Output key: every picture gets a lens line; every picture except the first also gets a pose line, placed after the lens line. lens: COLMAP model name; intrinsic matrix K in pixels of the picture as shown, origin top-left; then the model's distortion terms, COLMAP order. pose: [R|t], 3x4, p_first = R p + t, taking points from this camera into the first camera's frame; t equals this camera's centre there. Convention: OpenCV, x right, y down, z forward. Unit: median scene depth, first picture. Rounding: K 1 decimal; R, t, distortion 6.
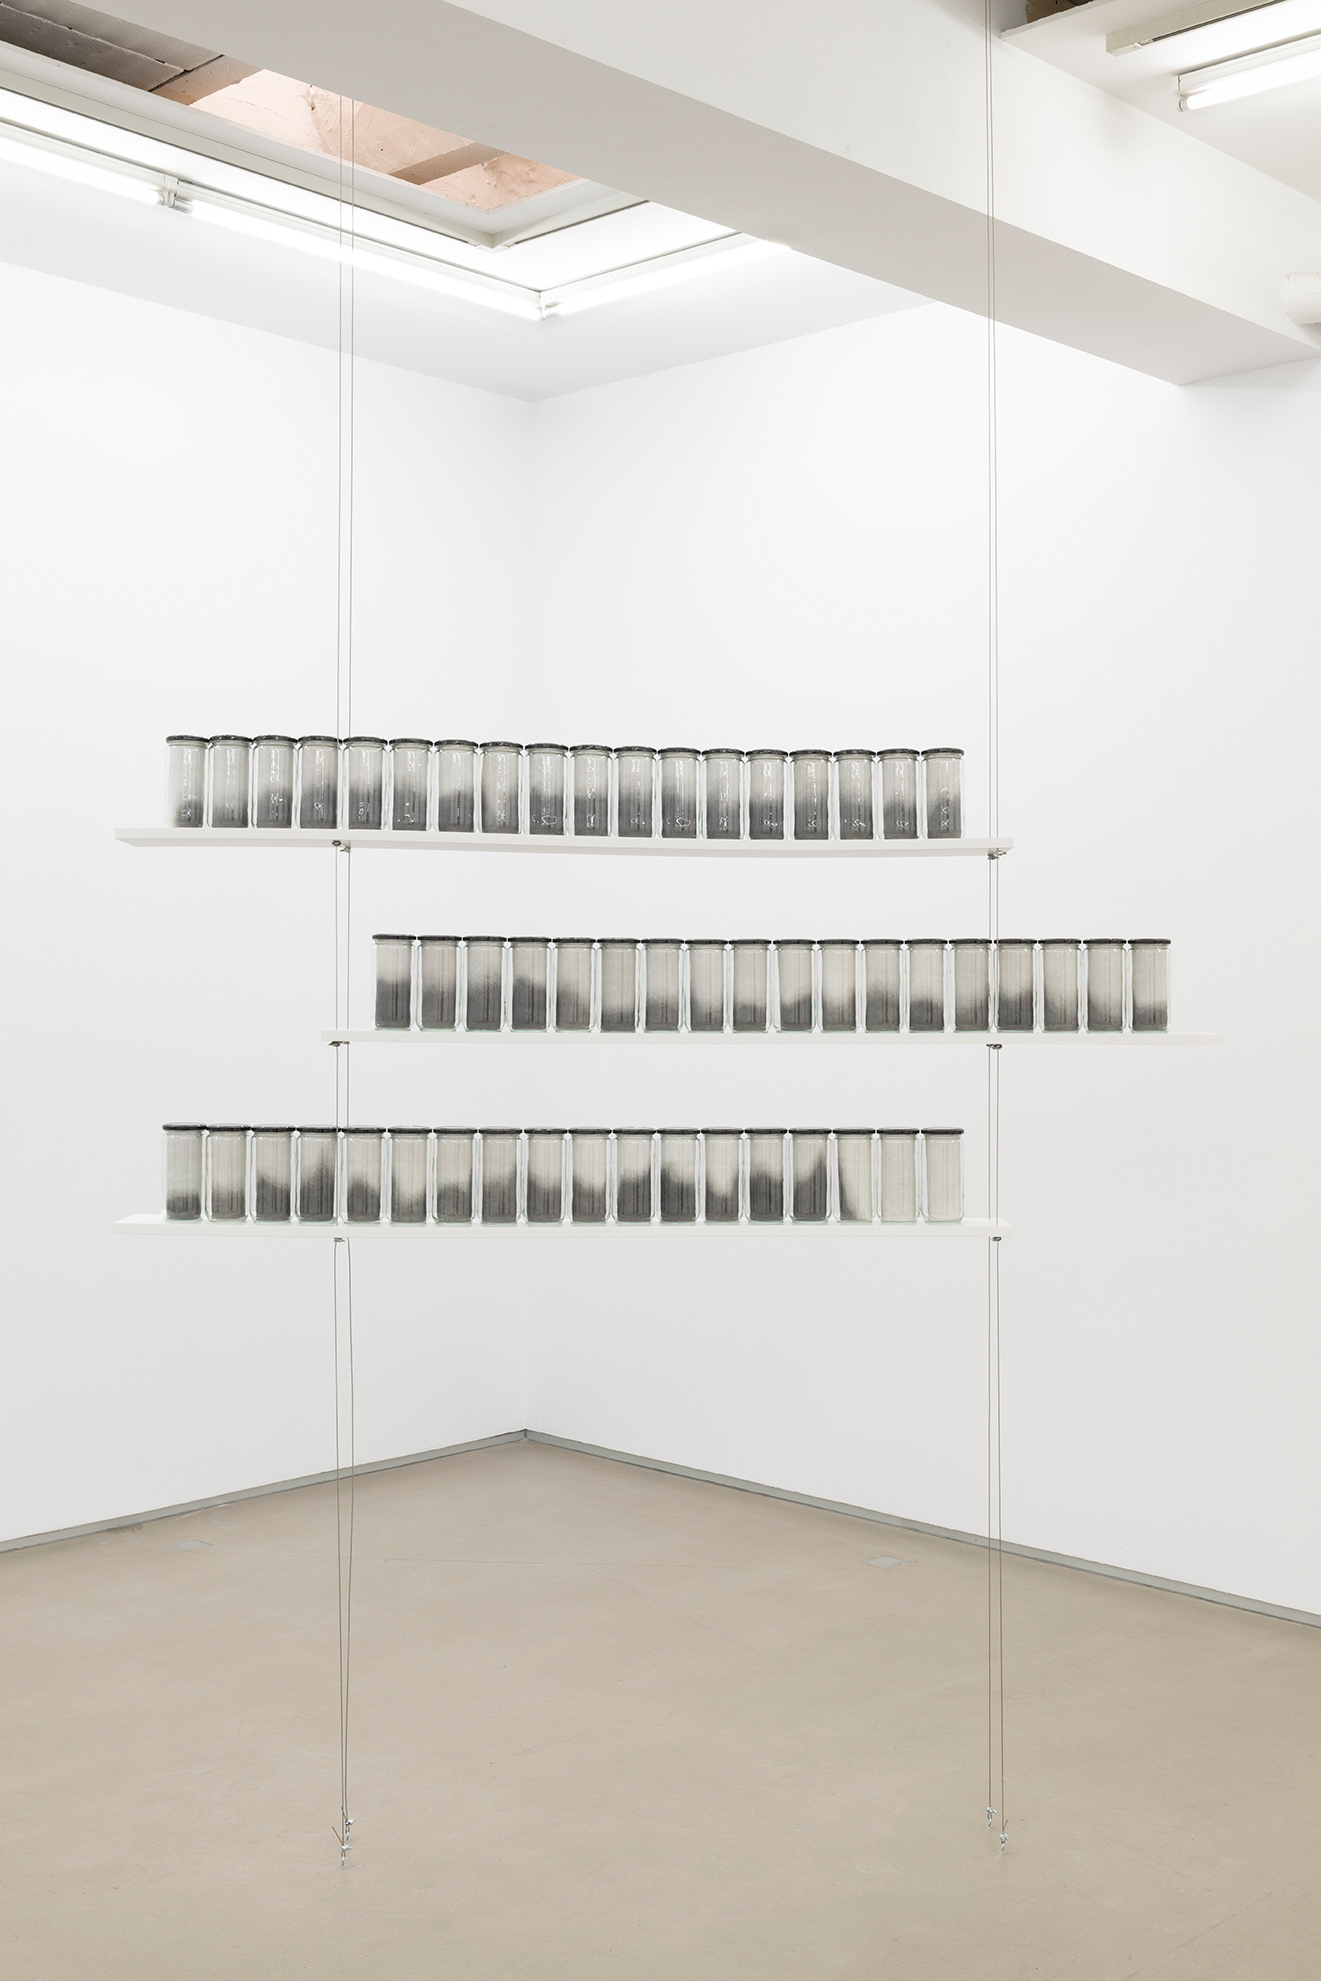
lens RADIAL K [[2246.0, 0, 667.1], [0, 2246.0, 870.6], [0, 0, 1]] dist [0.057340, -0.024092]
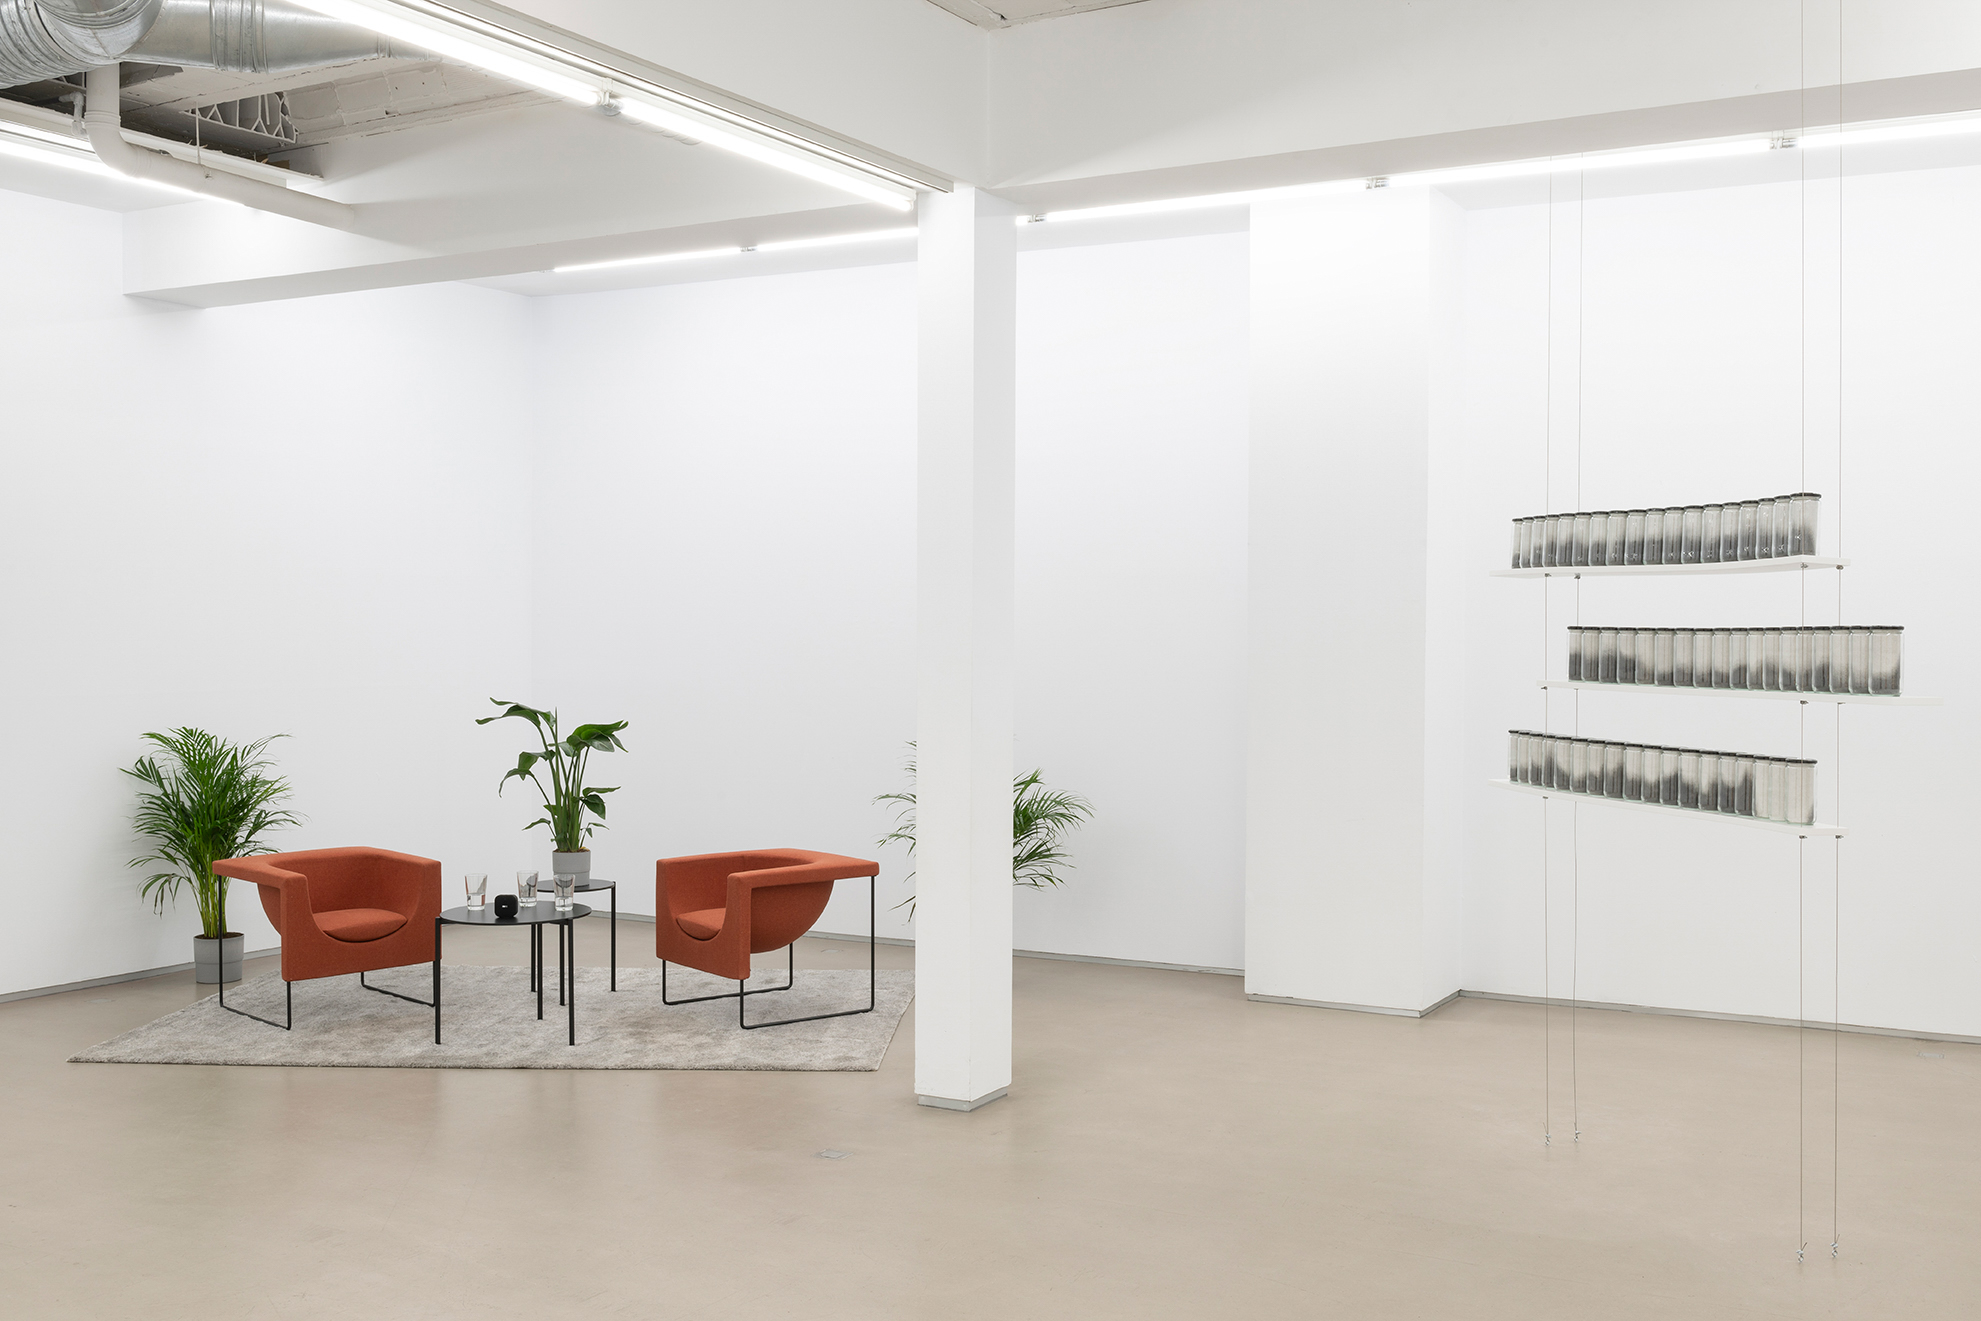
lens RADIAL K [[1824.4, 0, 990.5], [0, 1824.4, 660.5], [0, 0, 1]] dist [-0.014582, -0.013162]
pose [[0.278094, 0.012168, -0.960477, 1.092661], [0.025161, 0.999484, 0.019947, 0.015520], [0.960224, -0.029714, 0.277644, 0.180851]]
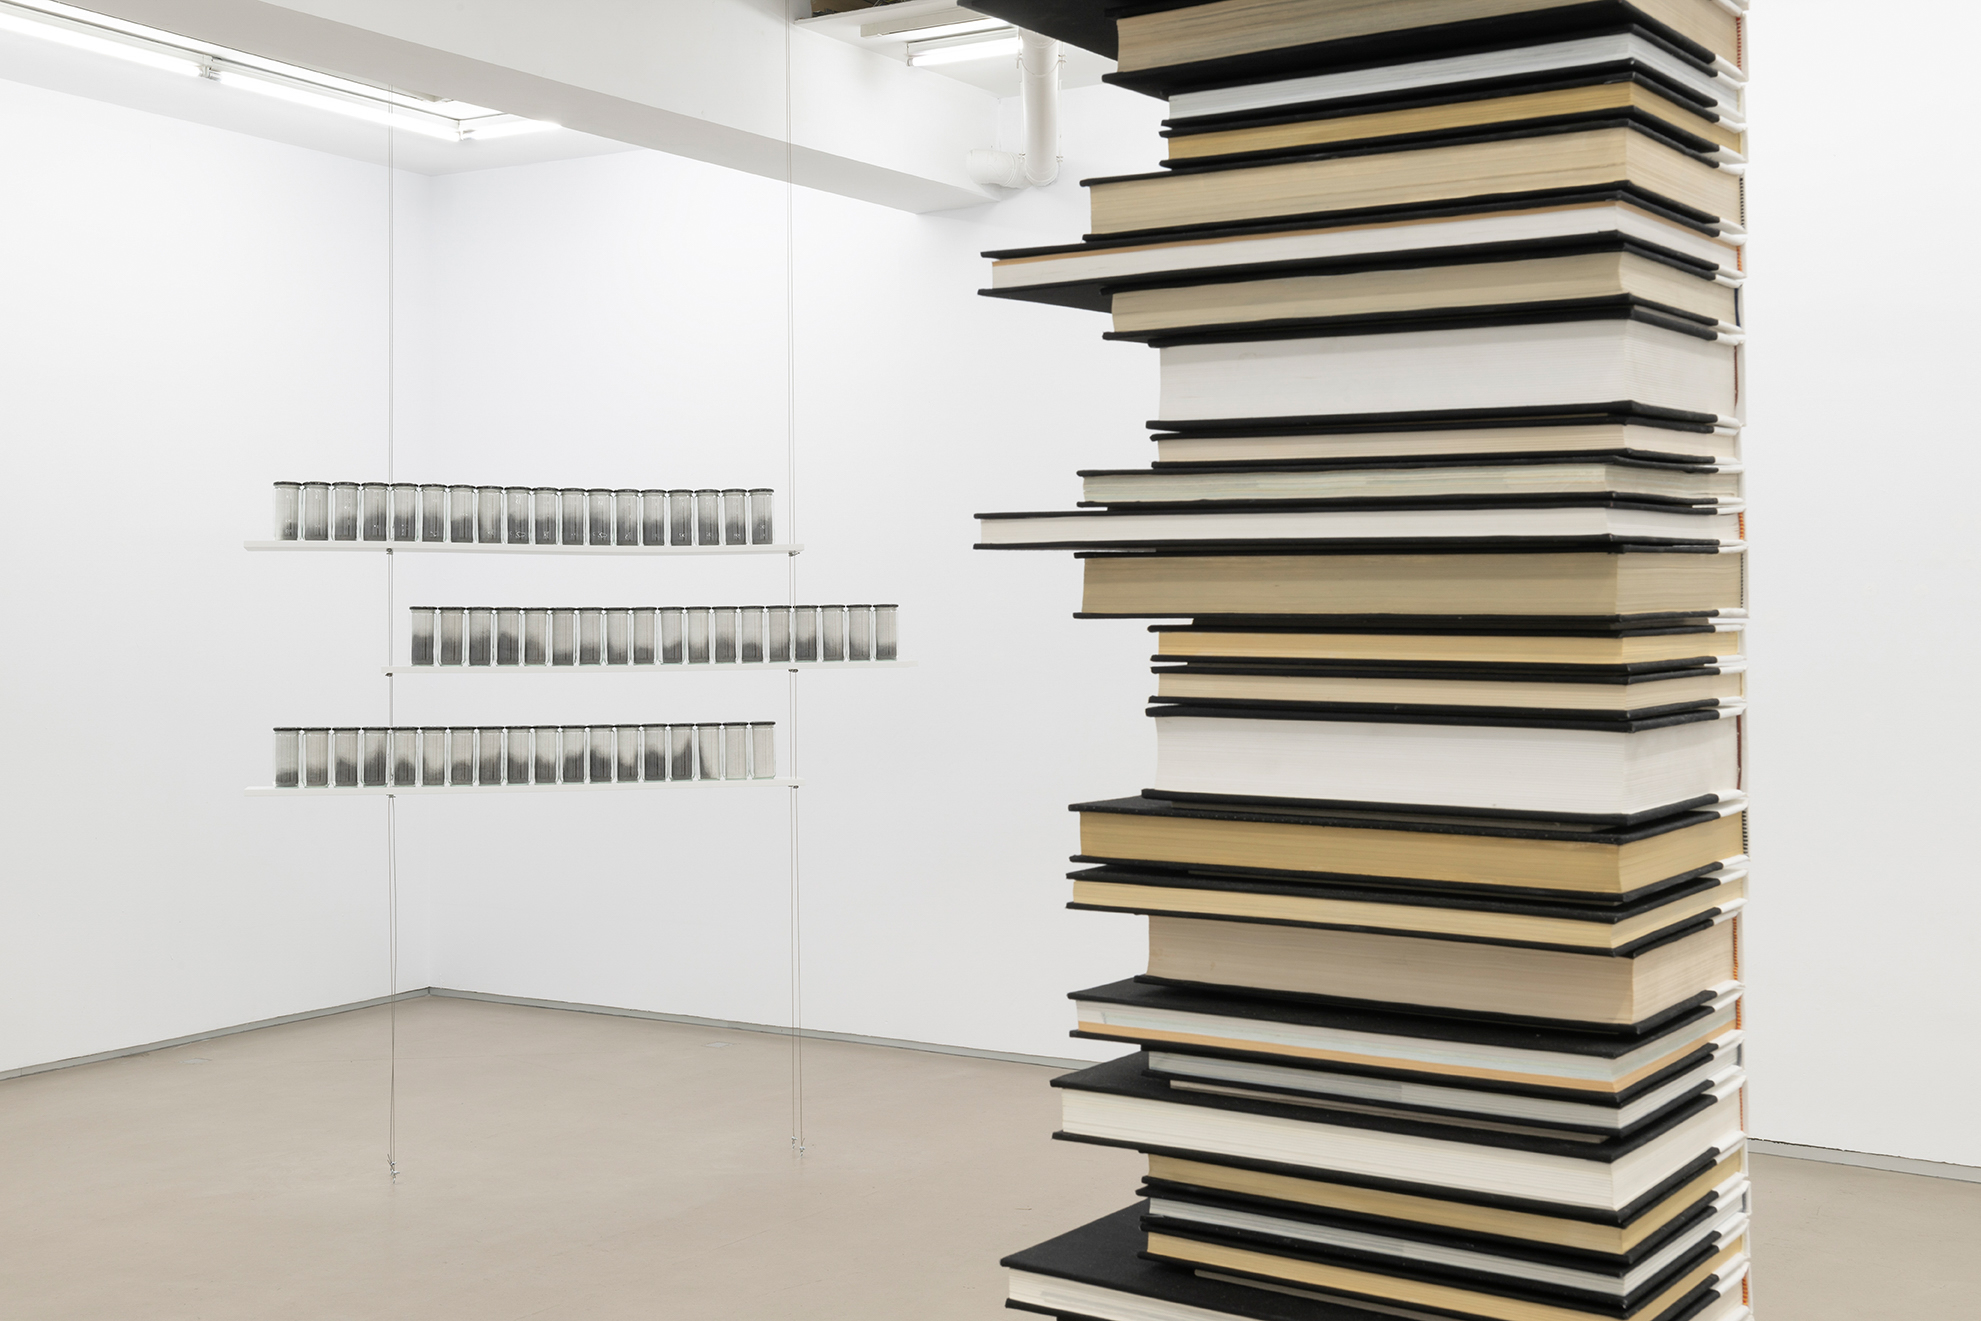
lens RADIAL K [[2640.7, 0, 989.4], [0, 2640.7, 536.8], [0, 0, 1]] dist [-0.234828, -0.006582]
pose [[0.976324, -0.006558, 0.216214, -0.128942], [0.002913, 0.999848, 0.017173, -0.051700], [-0.216294, -0.016137, 0.976195, -0.899160]]
